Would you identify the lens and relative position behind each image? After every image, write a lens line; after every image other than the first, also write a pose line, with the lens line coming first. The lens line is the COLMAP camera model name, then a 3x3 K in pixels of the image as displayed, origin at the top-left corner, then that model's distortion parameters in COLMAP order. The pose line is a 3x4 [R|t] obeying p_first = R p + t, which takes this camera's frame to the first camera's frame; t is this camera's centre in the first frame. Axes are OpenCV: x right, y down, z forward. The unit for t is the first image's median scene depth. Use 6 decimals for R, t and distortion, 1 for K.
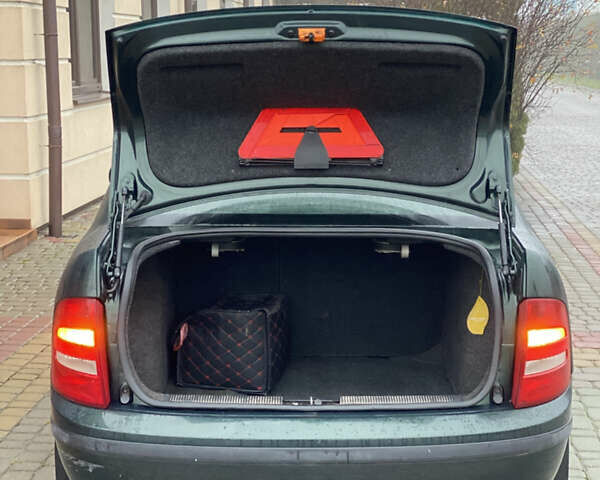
lens RADIAL K [[972.3, 0, 298.9], [0, 972.3, 253.4], [0, 0, 1]] dist [0.135558, 0.068417]
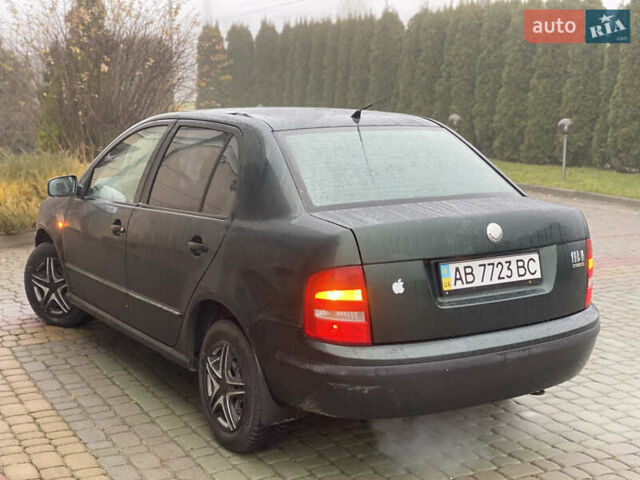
lens RADIAL K [[963.5, 0, 320.0], [0, 963.5, 240.0], [0, 0, 1]] dist [0.124462, 0.065662]
pose [[0.851769, -0.084618, 0.517039, -1.474275], [0.074777, 0.996402, 0.039882, -0.070117], [-0.518553, 0.004693, 0.855032, -0.156397]]
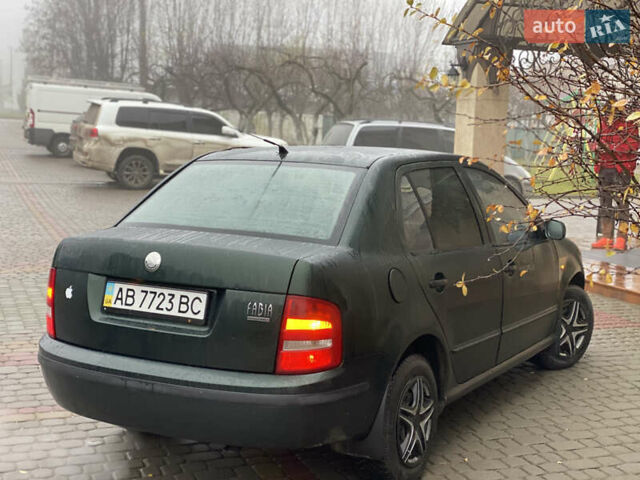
lens RADIAL K [[963.5, 0, 320.0], [0, 963.5, 240.0], [0, 0, 1]] dist [0.124462, 0.065662]
pose [[0.856947, 0.067541, -0.510960, 1.498958], [-0.085751, 0.996243, -0.012128, -0.024334], [0.508221, 0.054208, 0.859519, -0.200719]]
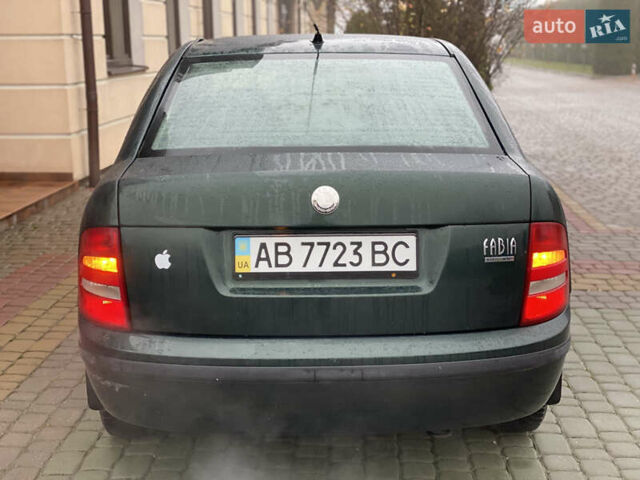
lens RADIAL K [[963.5, 0, 320.0], [0, 963.5, 240.0], [0, 0, 1]] dist [0.124462, 0.065662]
pose [[0.999914, -0.012452, 0.004221, 0.003121], [0.012150, 0.997795, 0.065244, -0.005379], [-0.005024, -0.065188, 0.997860, -0.032859]]
